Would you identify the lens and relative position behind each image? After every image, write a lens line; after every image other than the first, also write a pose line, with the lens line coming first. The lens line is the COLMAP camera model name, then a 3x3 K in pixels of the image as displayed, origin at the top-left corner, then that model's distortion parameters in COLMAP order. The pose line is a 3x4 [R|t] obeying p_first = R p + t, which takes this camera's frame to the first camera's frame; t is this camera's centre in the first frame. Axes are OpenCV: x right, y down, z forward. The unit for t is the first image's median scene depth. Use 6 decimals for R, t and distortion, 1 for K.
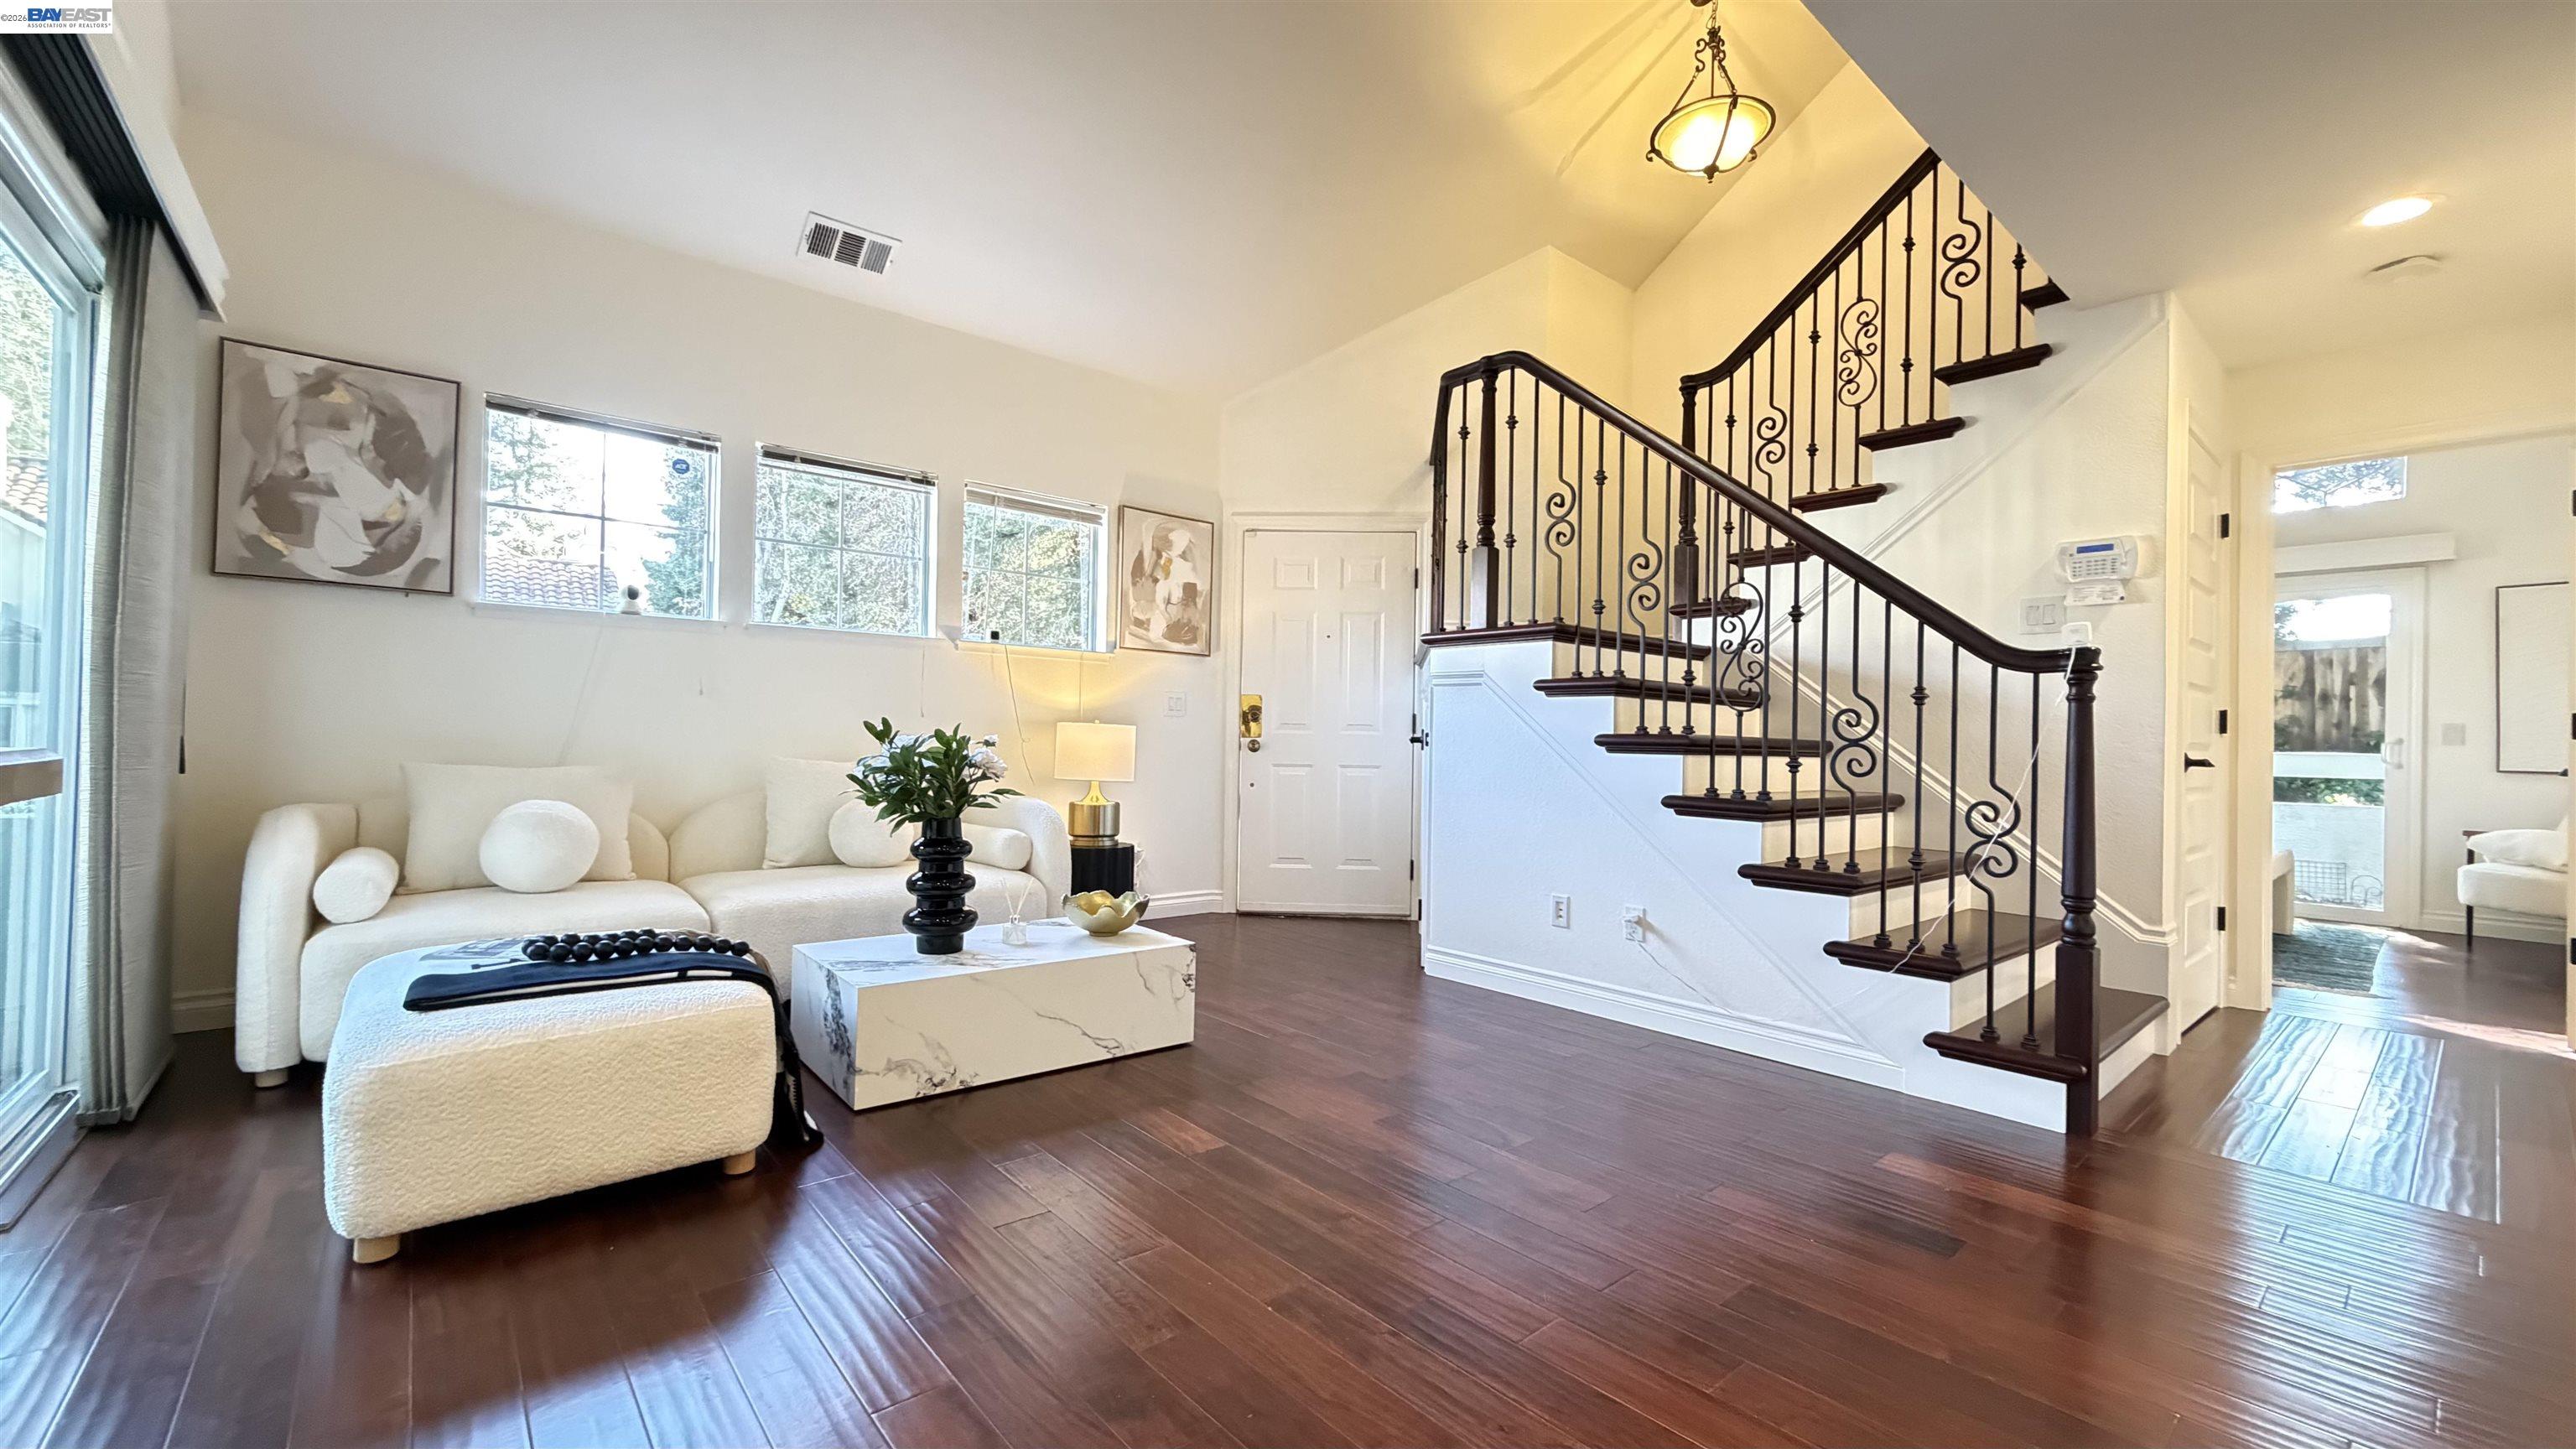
lens RADIAL K [[1022.6, 0, 1287.6], [0, 1022.6, 728.7], [0, 0, 1]] dist [0.000975, -0.000450]
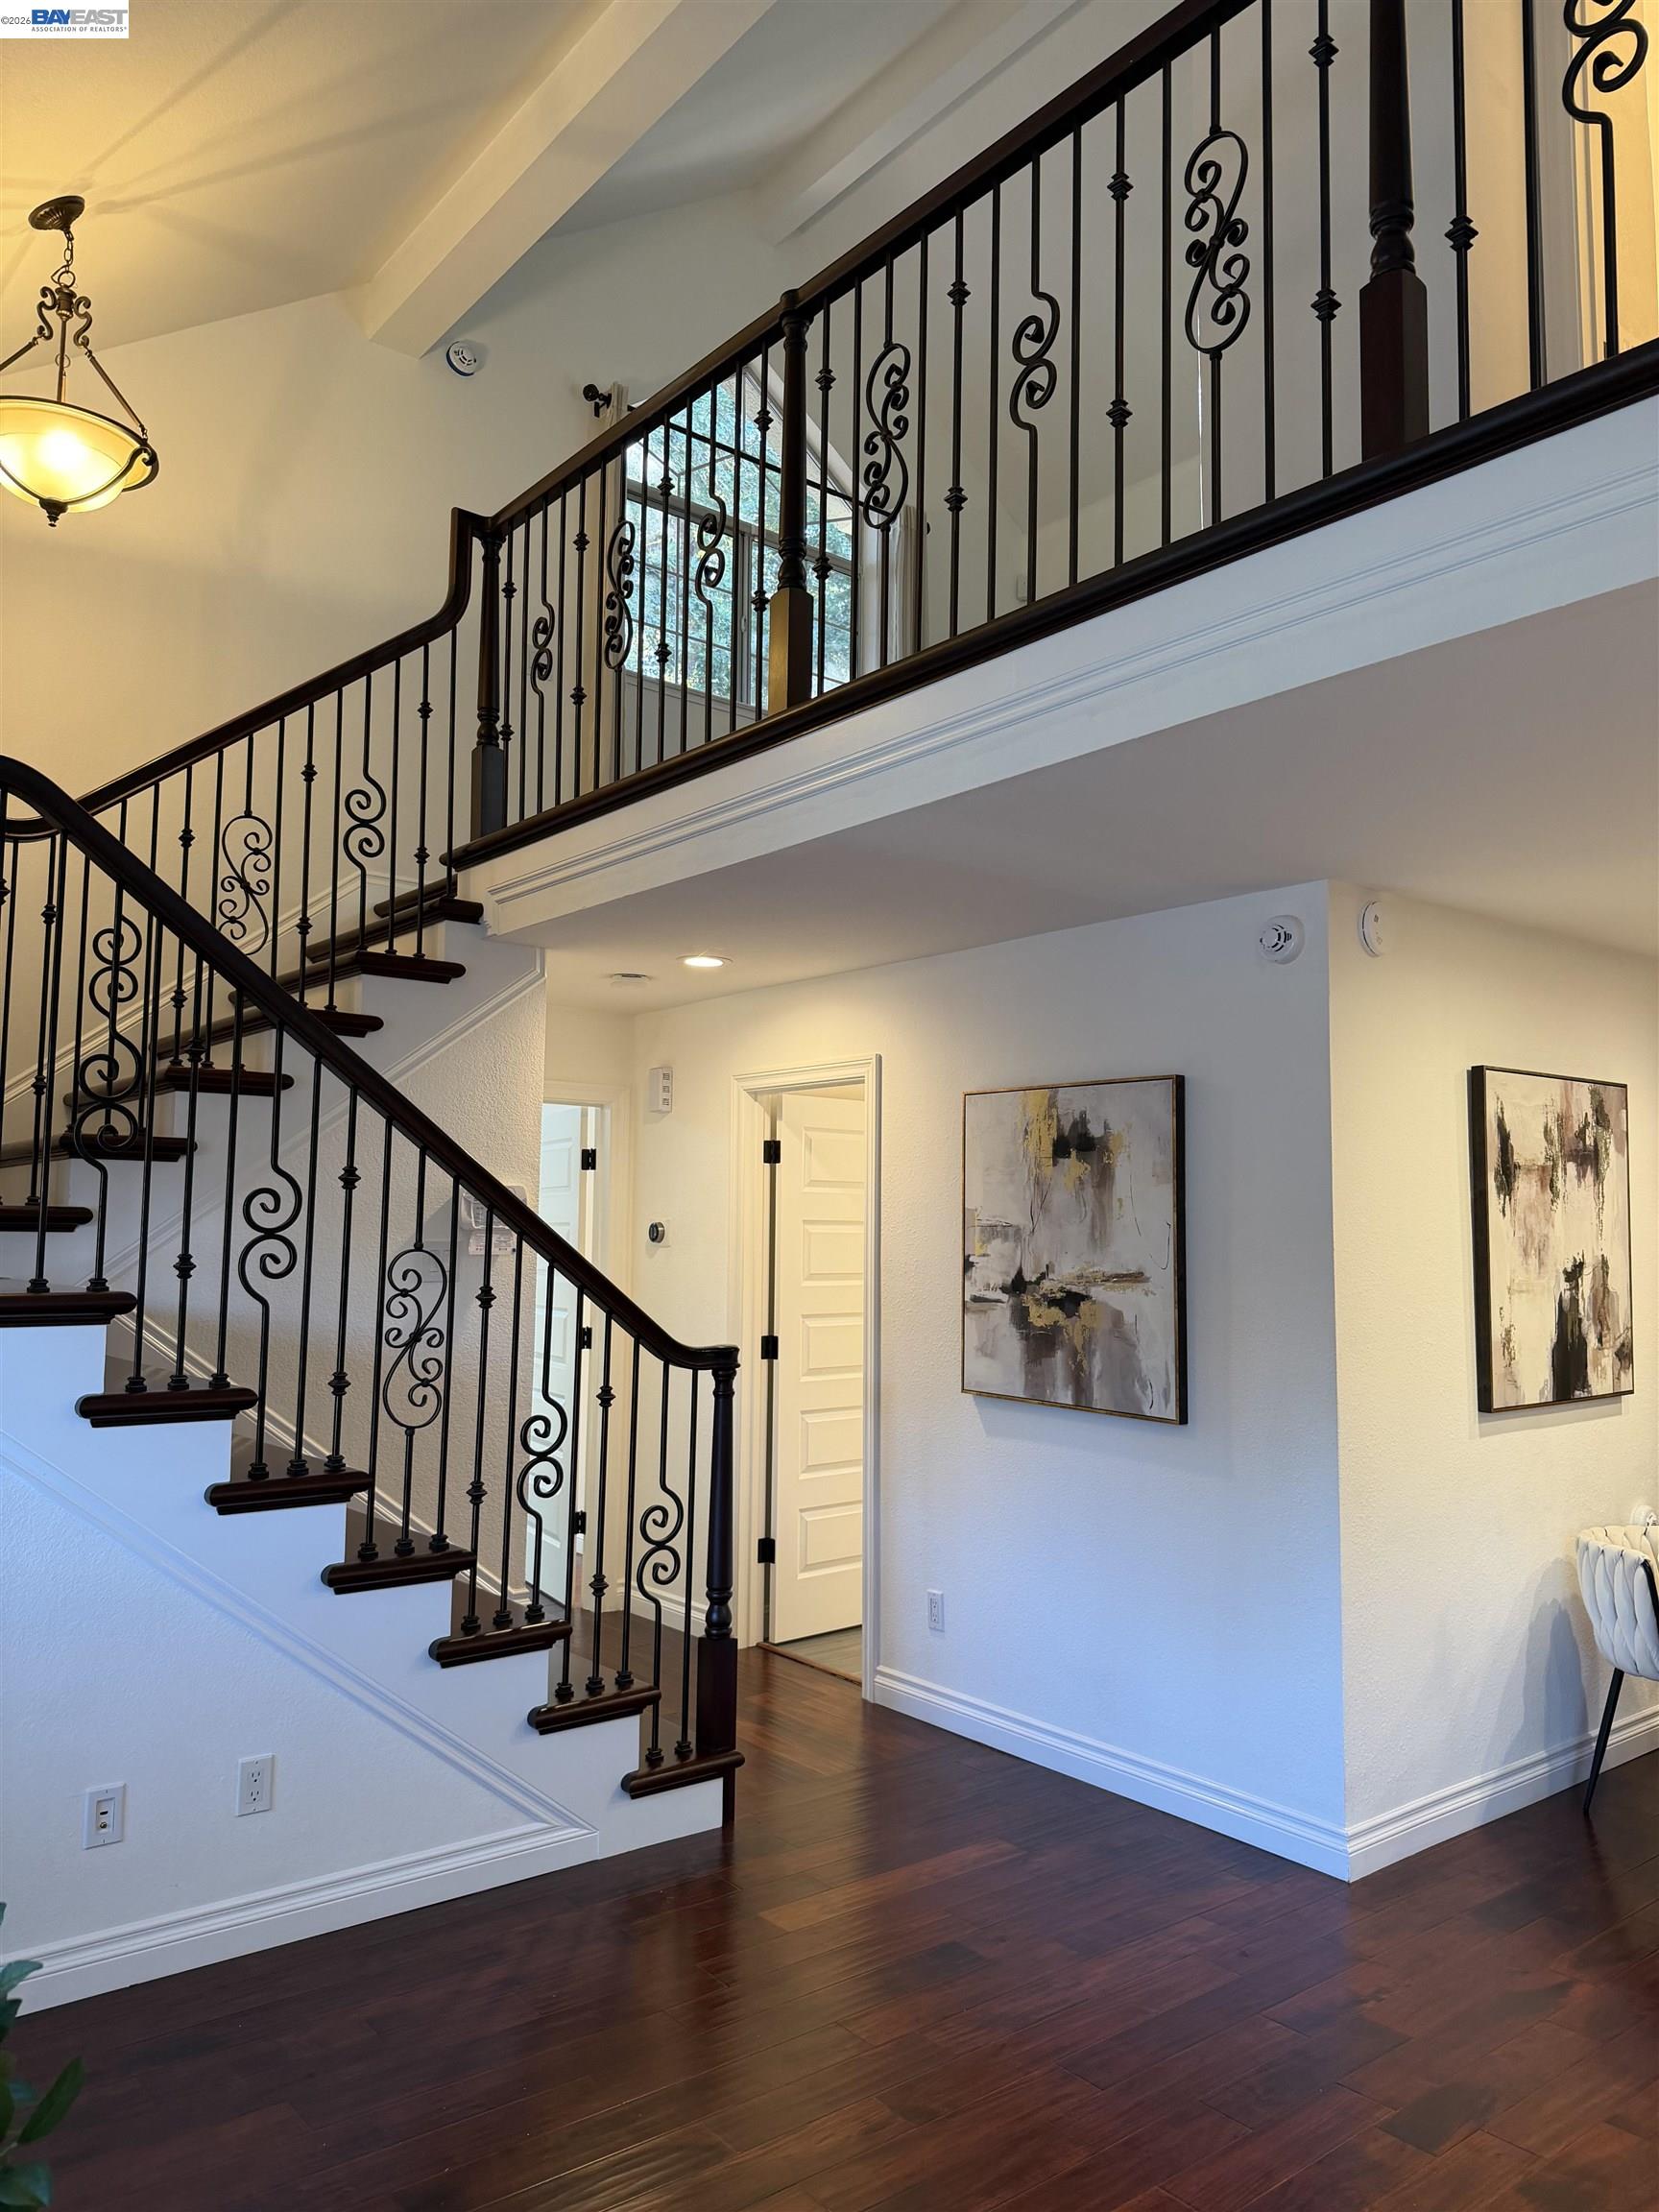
lens RADIAL K [[1545.0, 0, 832.9], [0, 1545.0, 1111.1], [0, 0, 1]] dist [0.178936, -0.330742]
pose [[0.023187, 0.058068, 0.998043, -0.622837], [-0.021884, 0.998102, -0.057563, -0.168473], [-0.999492, -0.020506, 0.024414, 0.615511]]
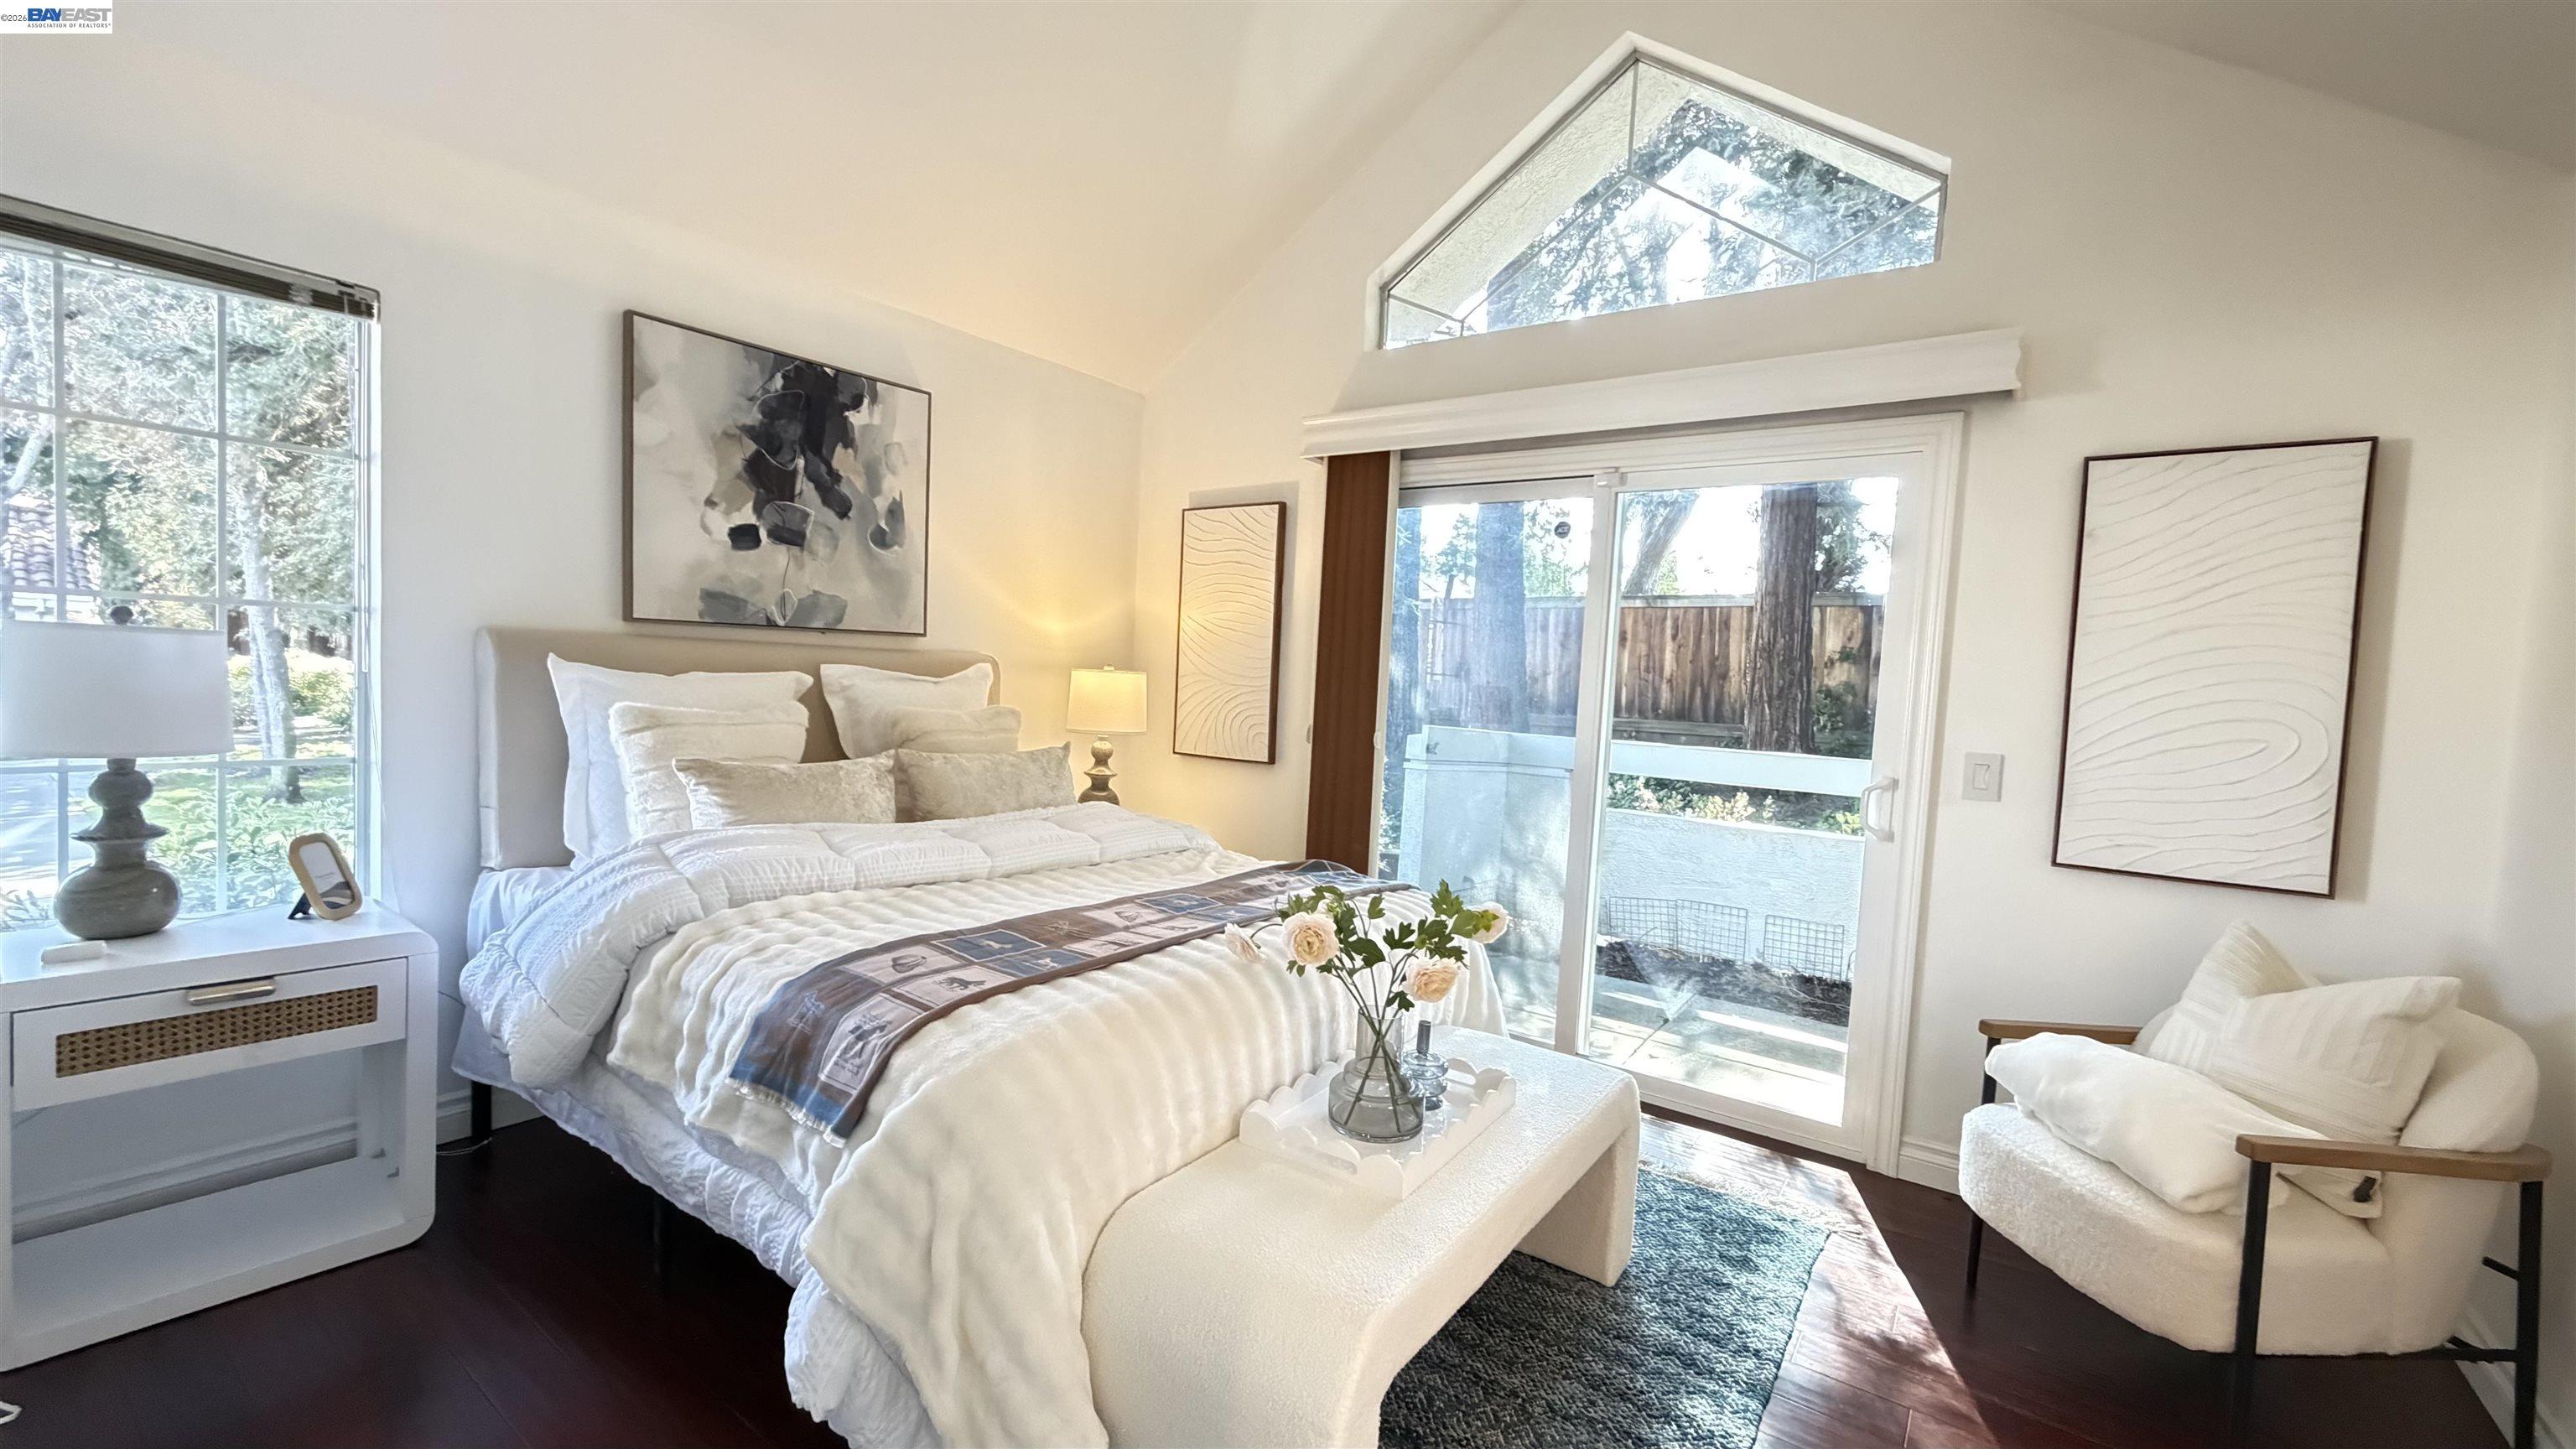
lens RADIAL K [[1024.3, 0, 1287.3], [0, 1024.3, 728.4], [0, 0, 1]] dist [-0.000566, 0.000509]
pose [[0.970195, 0.015215, 0.241846, 1.165038], [-0.032281, 0.997247, 0.066761, -0.059306], [-0.240164, -0.072579, 0.968015, 1.016302]]
